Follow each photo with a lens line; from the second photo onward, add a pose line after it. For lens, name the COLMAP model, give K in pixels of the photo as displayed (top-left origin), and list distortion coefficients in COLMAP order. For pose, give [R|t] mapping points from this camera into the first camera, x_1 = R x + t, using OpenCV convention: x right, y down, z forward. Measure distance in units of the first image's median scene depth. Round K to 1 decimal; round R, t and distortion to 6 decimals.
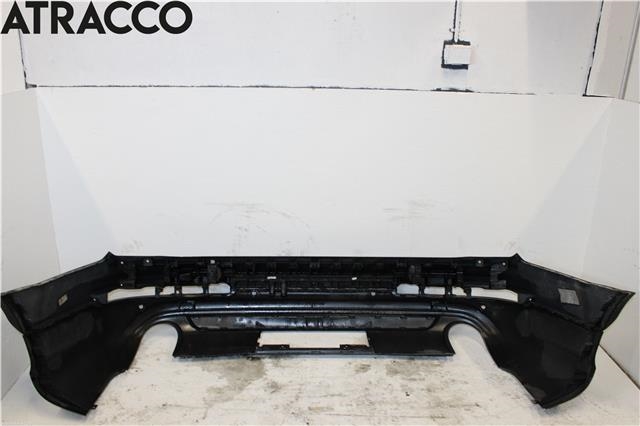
lens RADIAL K [[556.8, 0, 318.2], [0, 556.8, 217.3], [0, 0, 1]] dist [-0.104427, 0.056185]
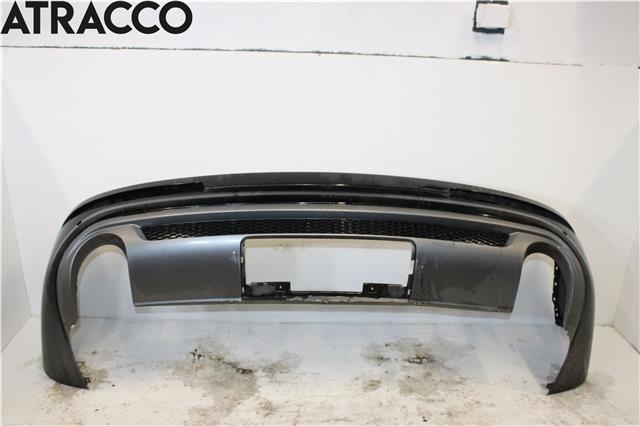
lens RADIAL K [[579.2, 0, 320.7], [0, 579.2, 212.2], [0, 0, 1]] dist [-0.081720, 0.000000]
pose [[0.999869, 0.015362, 0.005132, -0.007441], [-0.015576, 0.998885, 0.044569, -0.033371], [-0.004442, -0.044643, 0.998993, 0.124396]]
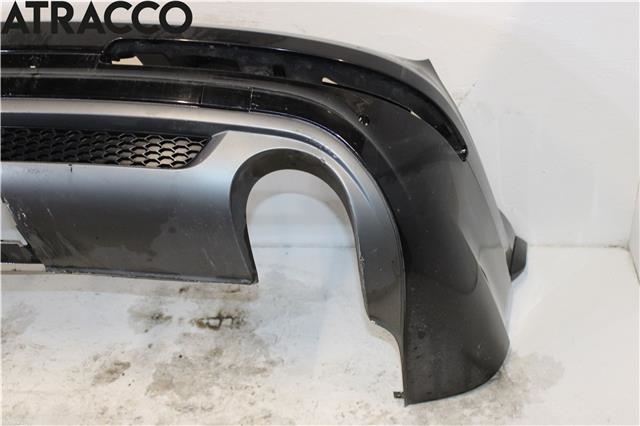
lens RADIAL K [[782.7, 0, 322.2], [0, 782.7, 213.0], [0, 0, 1]] dist [-0.058884, 0.000000]
pose [[0.980519, -0.004483, -0.196376, 0.416231], [0.069748, 0.942537, 0.326742, -0.084507], [0.183626, -0.334073, 0.924487, 0.431357]]
